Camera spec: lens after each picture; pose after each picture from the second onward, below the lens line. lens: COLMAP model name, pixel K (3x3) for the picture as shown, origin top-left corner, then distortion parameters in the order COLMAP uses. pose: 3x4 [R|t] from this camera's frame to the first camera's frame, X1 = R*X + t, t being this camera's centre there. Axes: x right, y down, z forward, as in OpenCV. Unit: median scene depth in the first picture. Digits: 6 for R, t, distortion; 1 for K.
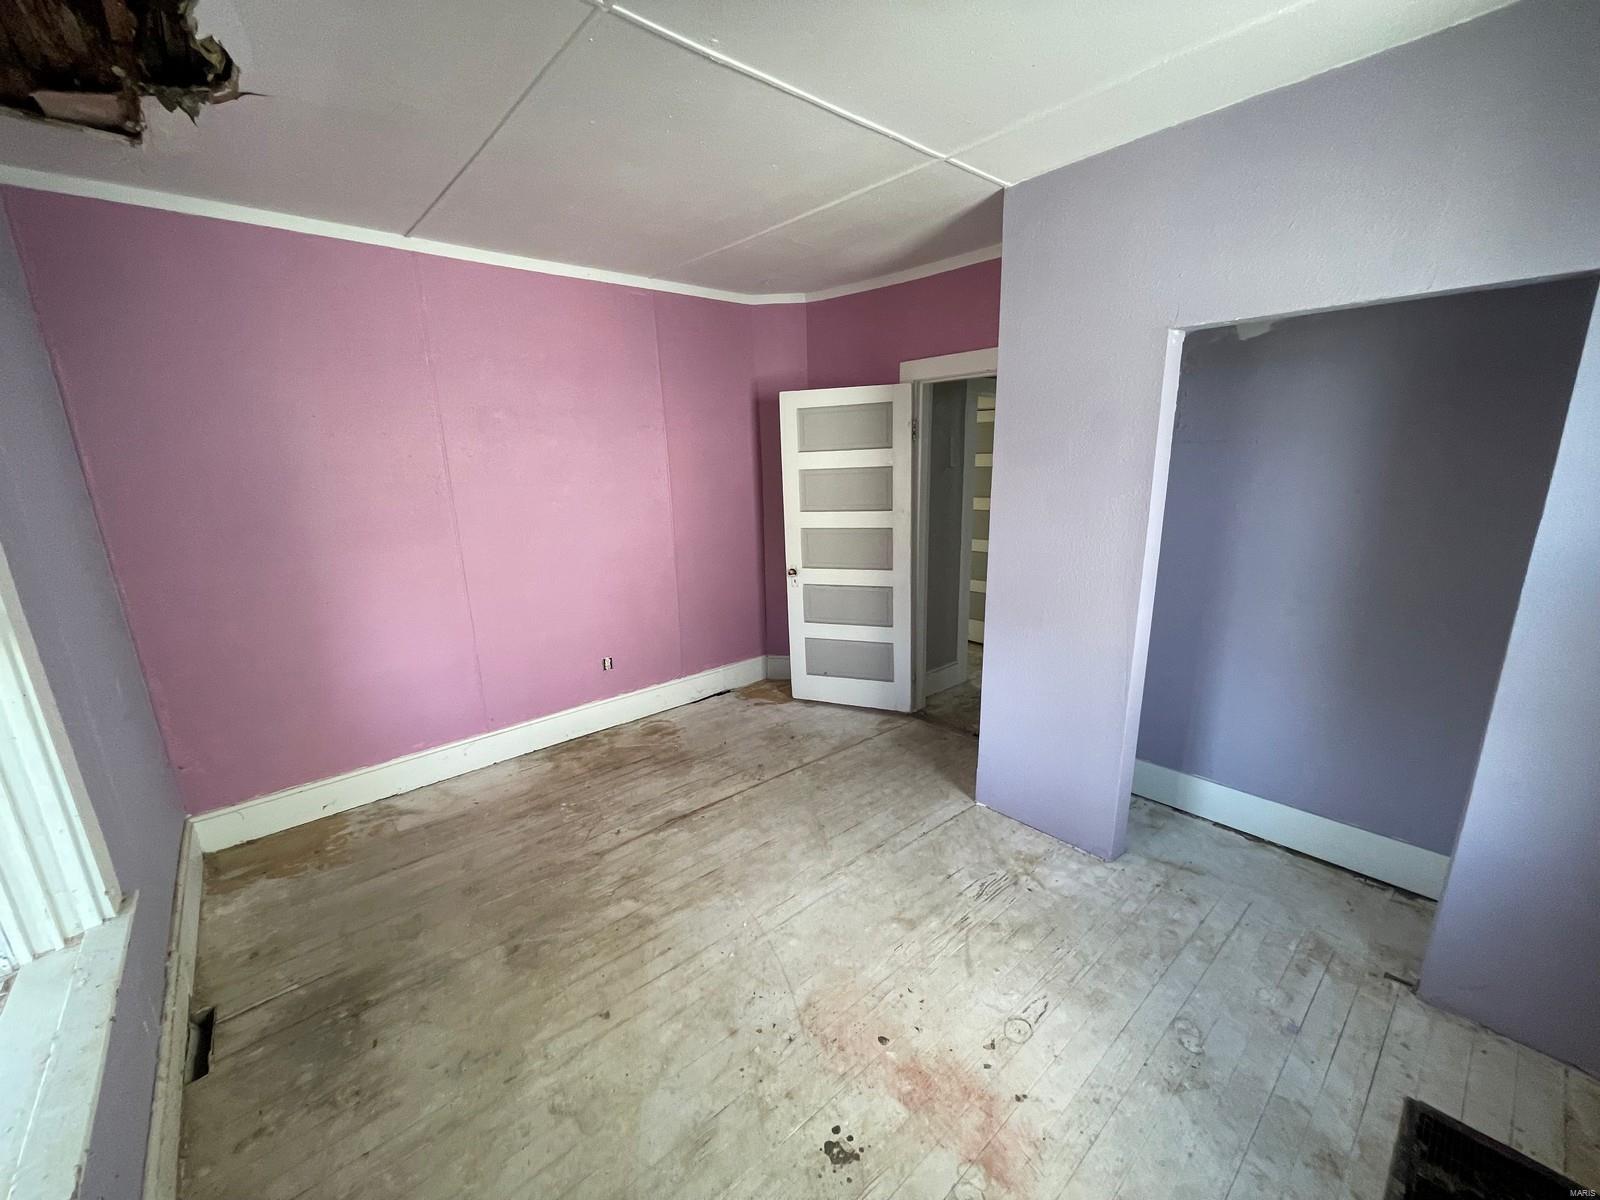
lens RADIAL K [[643.9, 0, 800.7], [0, 643.9, 609.6], [0, 0, 1]] dist [-0.002607, 0.000494]
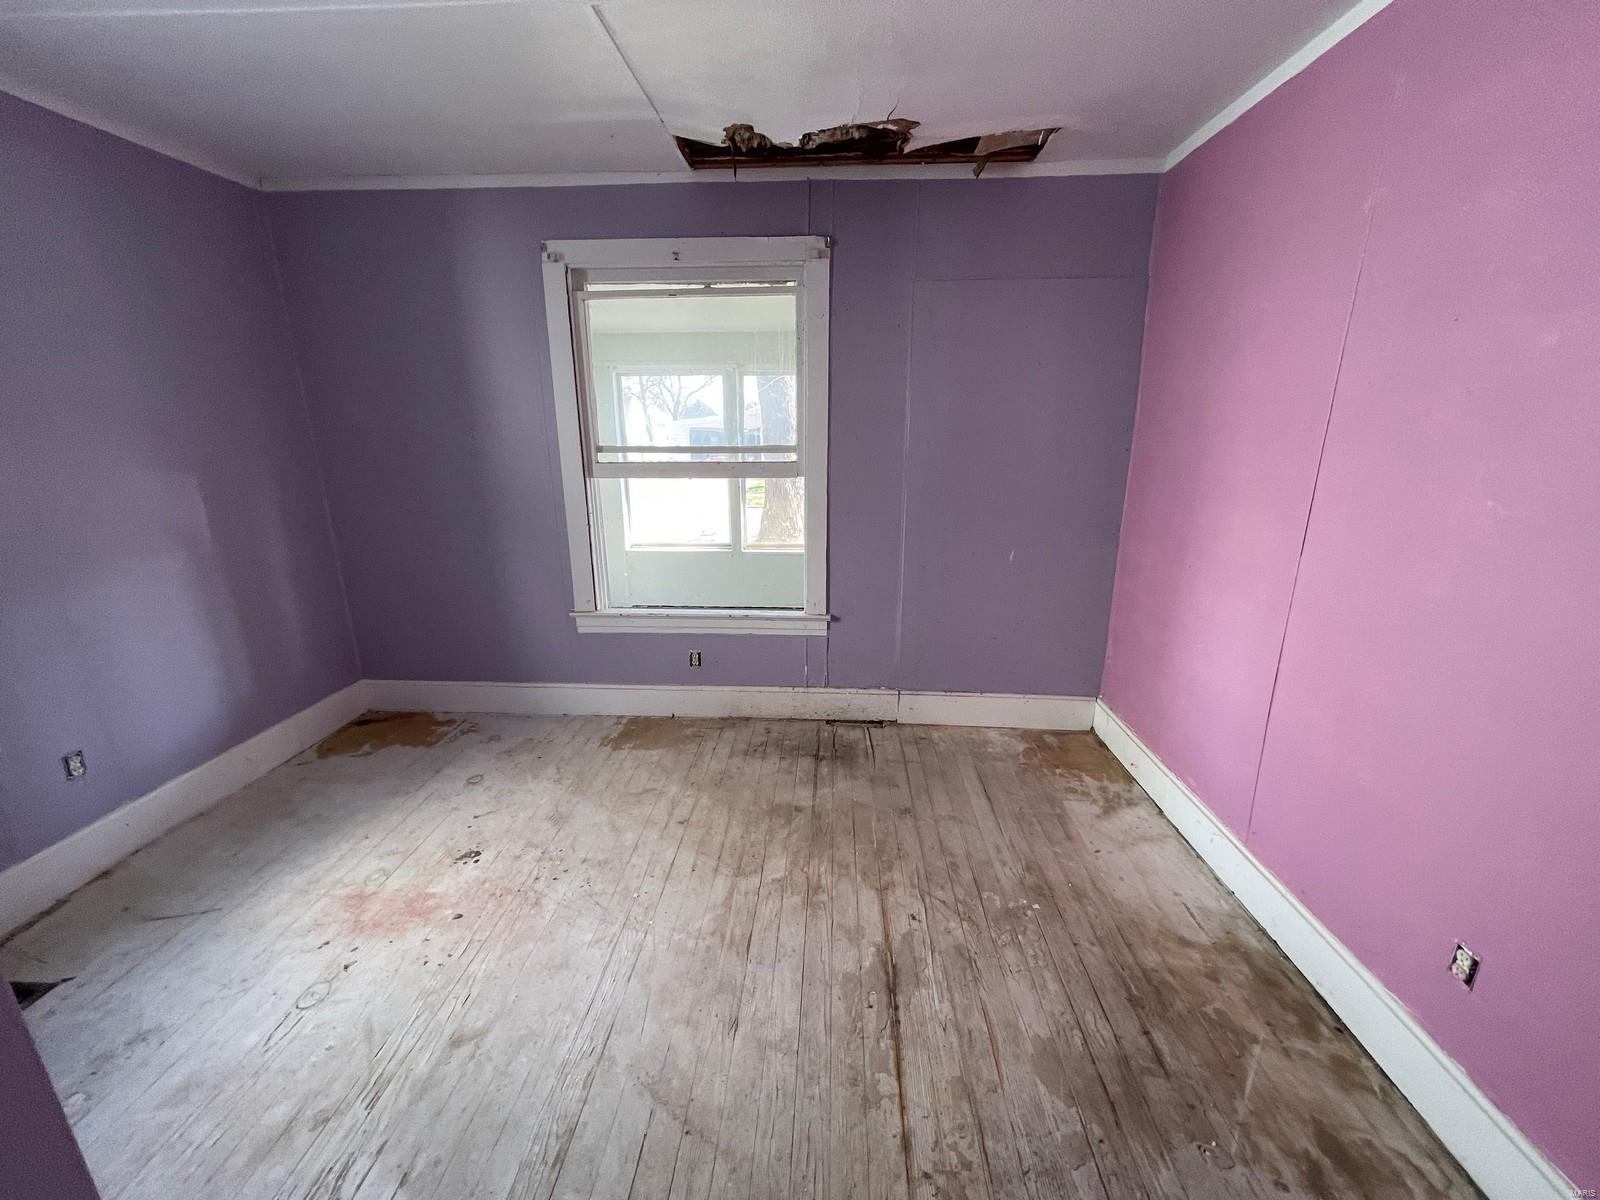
lens RADIAL K [[643.9, 0, 799.9], [0, 643.9, 612.3], [0, 0, 1]] dist [-0.002607, 0.000494]
pose [[-0.702748, 0.226047, -0.674572, 0.248055], [-0.153312, 0.877786, 0.453858, -0.301308], [0.694724, 0.422368, -0.582207, 1.317985]]
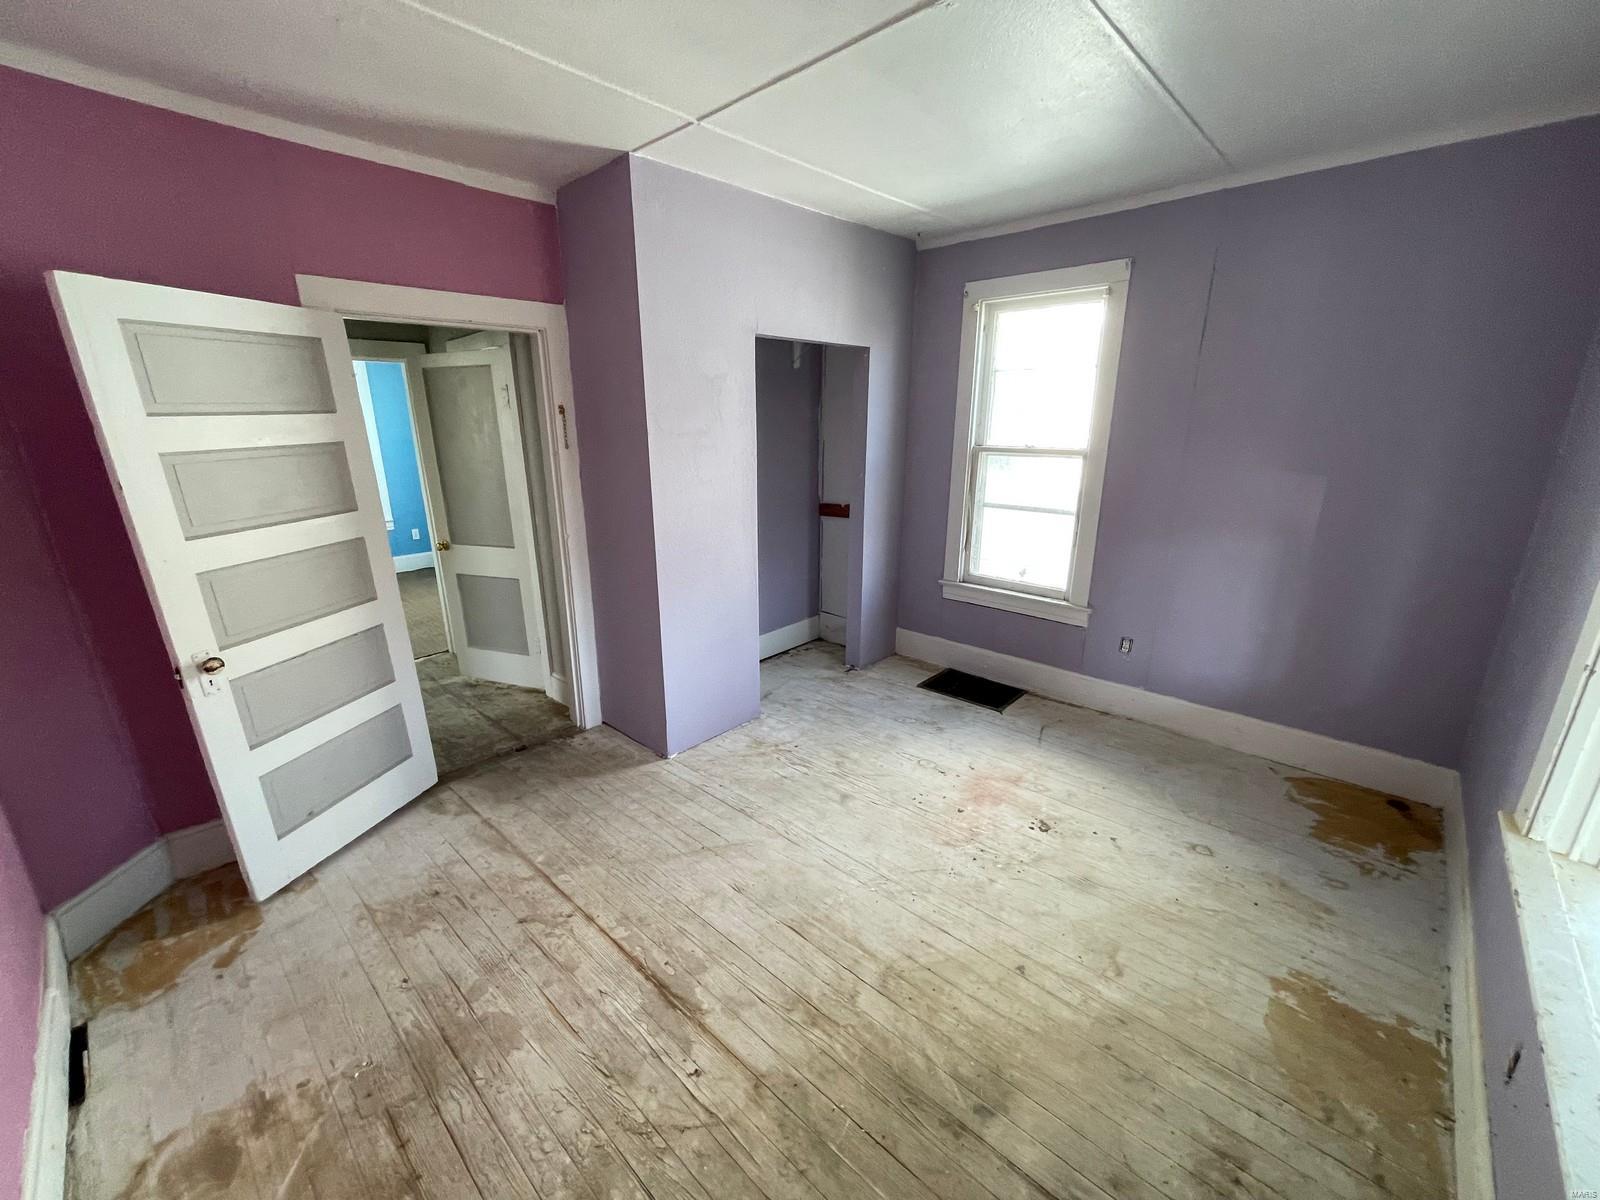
lens RADIAL K [[643.9, 0, 792.8], [0, 643.9, 614.0], [0, 0, 1]] dist [-0.002607, 0.000494]
pose [[-0.095058, -0.272309, 0.957503, -0.810408], [0.246810, 0.925380, 0.287676, -0.199982], [-0.964390, 0.263667, -0.020756, 0.908659]]
